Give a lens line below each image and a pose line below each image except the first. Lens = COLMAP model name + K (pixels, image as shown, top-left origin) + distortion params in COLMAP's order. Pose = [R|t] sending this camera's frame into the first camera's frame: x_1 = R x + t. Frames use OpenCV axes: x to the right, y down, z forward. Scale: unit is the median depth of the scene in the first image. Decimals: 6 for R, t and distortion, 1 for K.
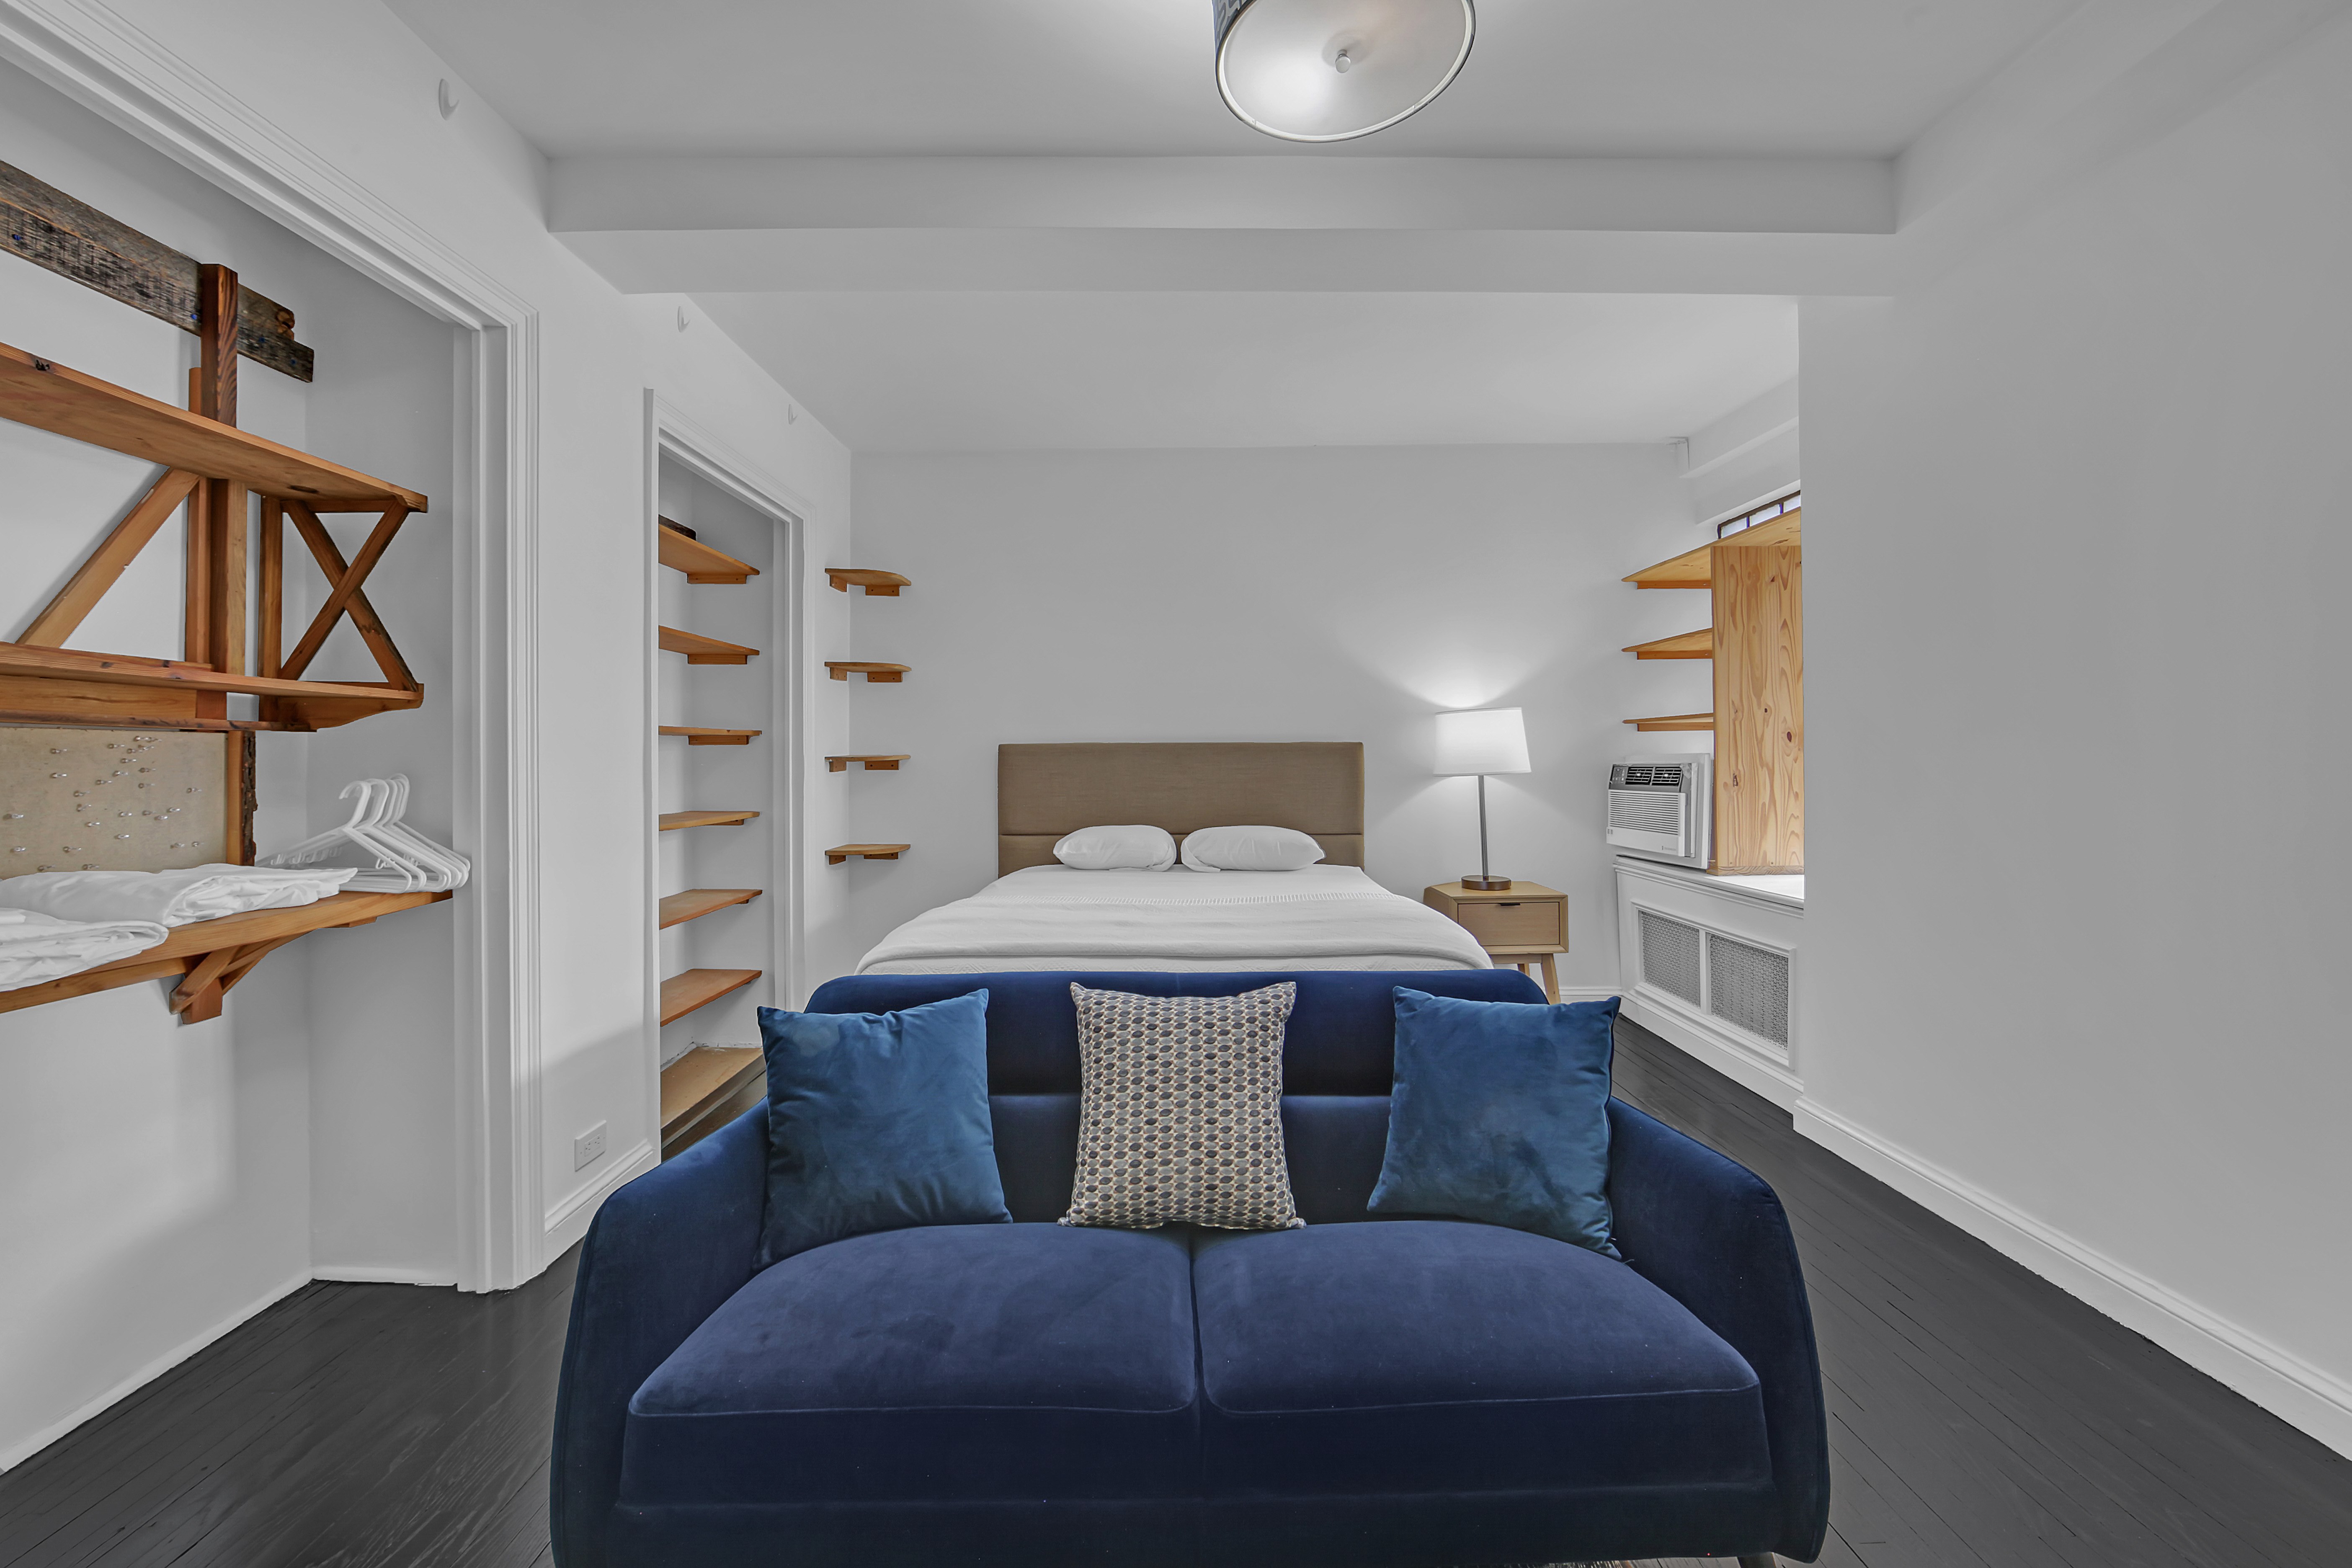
lens RADIAL K [[955.5, 0, 1188.9], [0, 955.5, 760.4], [0, 0, 1]] dist [-0.009996, 0.001208]
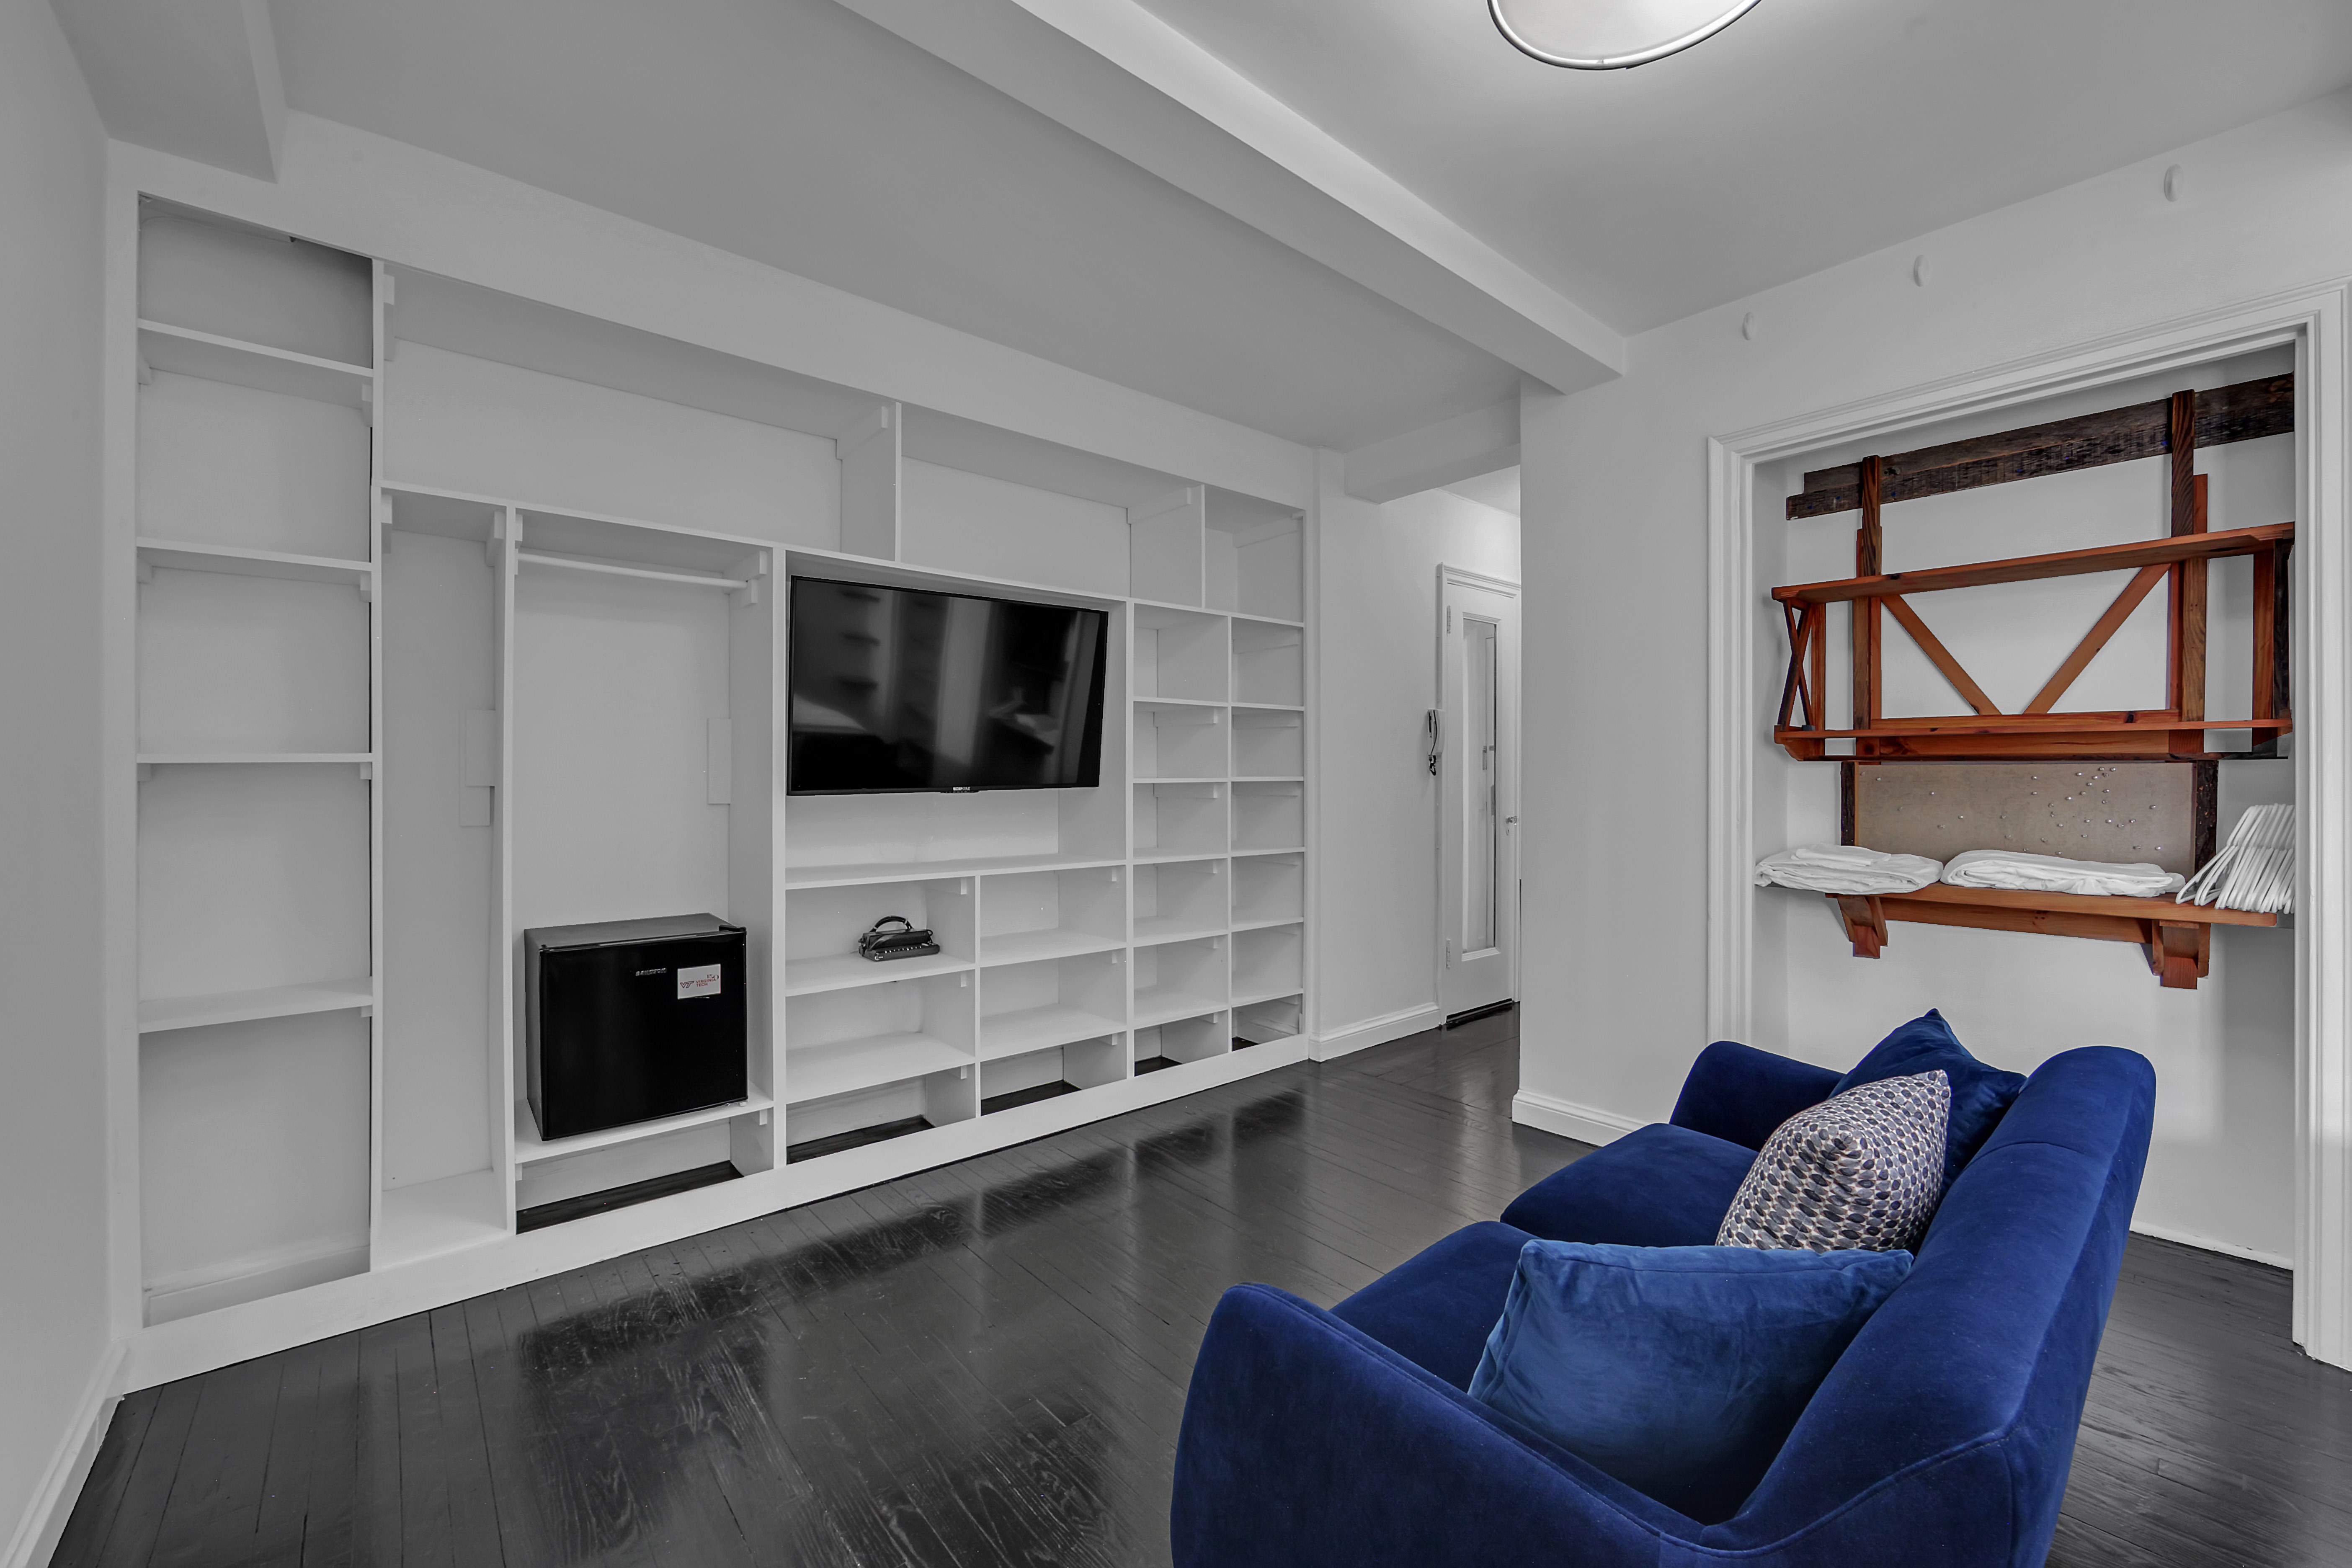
lens RADIAL K [[955.5, 0, 1176.8], [0, 955.5, 779.4], [0, 0, 1]] dist [-0.009996, 0.001208]
pose [[-0.767601, 0.002209, -0.640925, 0.742369], [0.000288, 0.999995, 0.003102, -0.009811], [0.640928, 0.002196, -0.767597, 1.014200]]
